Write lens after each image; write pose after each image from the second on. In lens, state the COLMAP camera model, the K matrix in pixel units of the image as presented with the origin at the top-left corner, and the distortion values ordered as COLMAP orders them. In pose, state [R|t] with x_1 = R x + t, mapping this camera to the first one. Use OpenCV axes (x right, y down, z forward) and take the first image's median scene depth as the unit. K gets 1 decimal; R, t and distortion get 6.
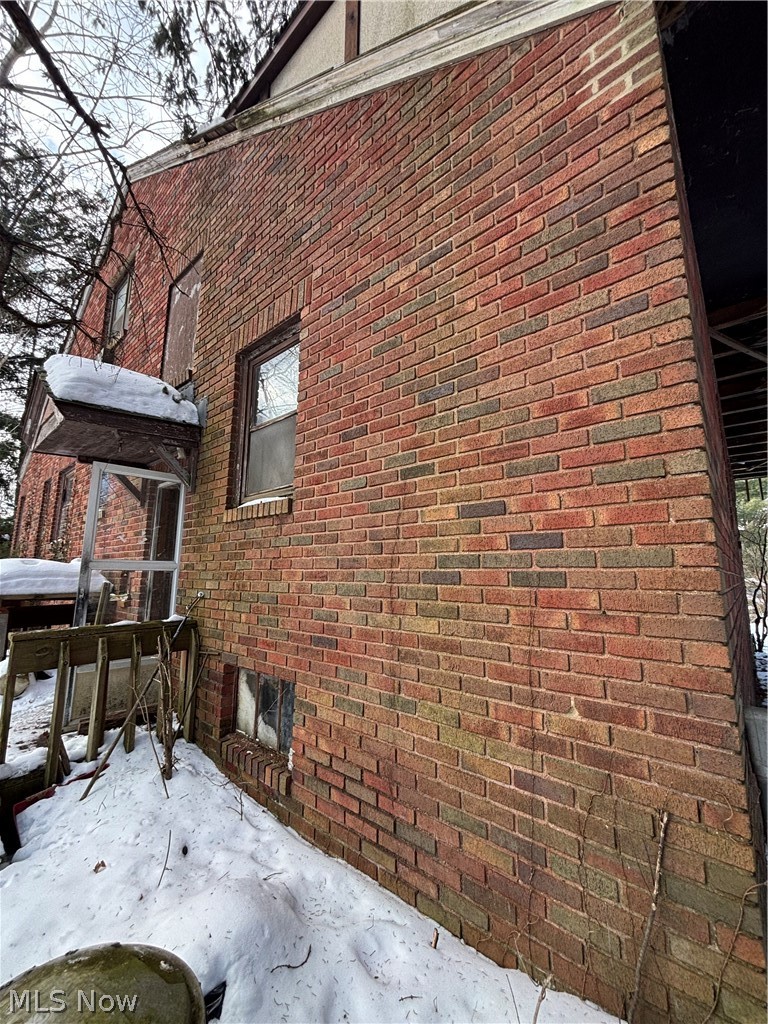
lens RADIAL K [[411.2, 0, 384.5], [0, 411.2, 512.5], [0, 0, 1]] dist [-0.006940, 0.001391]
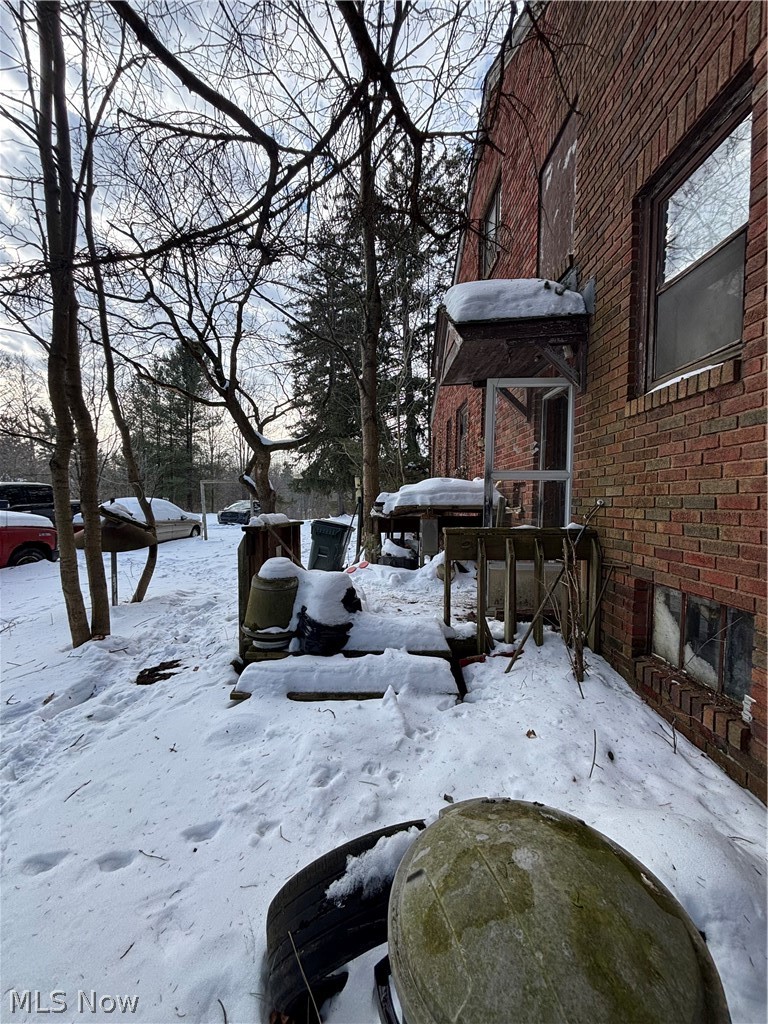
lens RADIAL K [[411.2, 0, 384.5], [0, 411.2, 512.5], [0, 0, 1]] dist [-0.006940, 0.001391]
pose [[0.663835, 0.022033, -0.747554, -0.105138], [0.103453, 0.987251, 0.120964, 0.077540], [0.740689, -0.157637, 0.653093, 0.065209]]
